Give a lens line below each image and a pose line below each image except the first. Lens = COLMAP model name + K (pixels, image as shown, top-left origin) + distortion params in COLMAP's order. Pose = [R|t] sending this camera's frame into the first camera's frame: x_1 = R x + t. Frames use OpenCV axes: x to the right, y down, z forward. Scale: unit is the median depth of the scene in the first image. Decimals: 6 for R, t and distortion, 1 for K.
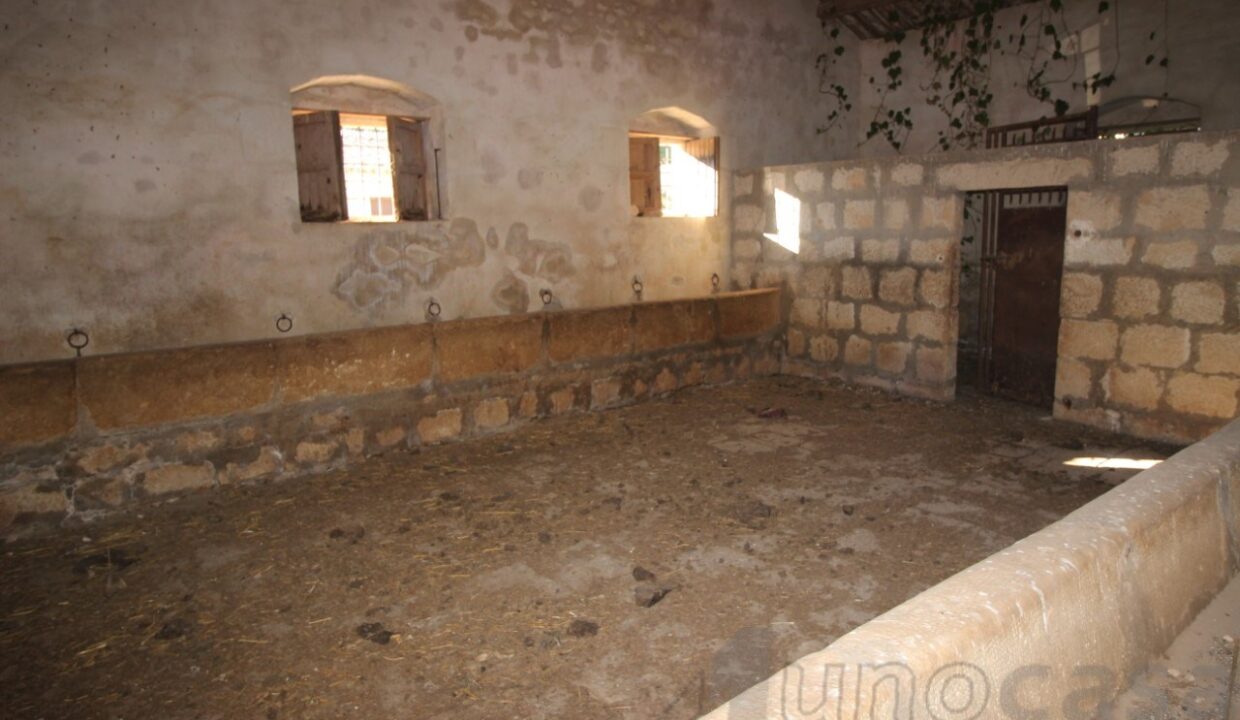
lens RADIAL K [[797.2, 0, 626.6], [0, 797.2, 351.3], [0, 0, 1]] dist [0.007116, -0.011625]
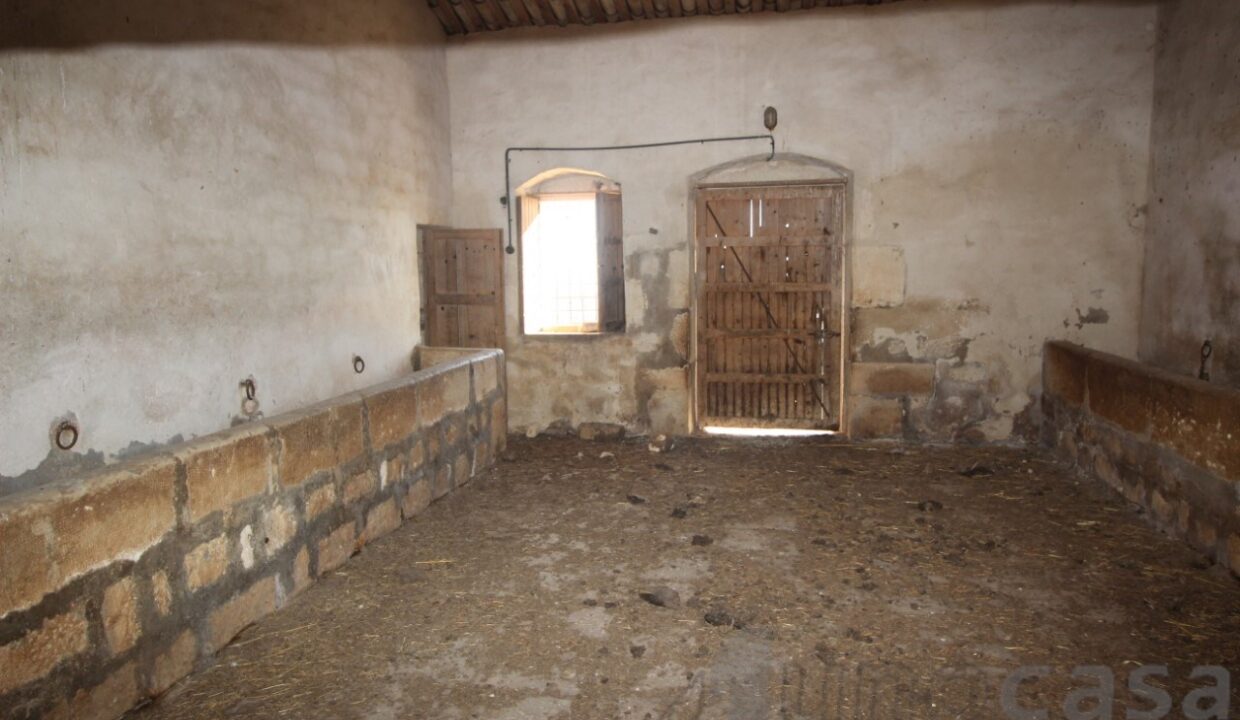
lens RADIAL K [[797.2, 0, 626.6], [0, 797.2, 351.3], [0, 0, 1]] dist [0.007116, -0.011625]
pose [[-0.764543, 0.100986, -0.636613, 0.753218], [-0.074377, 0.967232, 0.242755, -0.261062], [0.640267, 0.232947, -0.731980, 1.512776]]
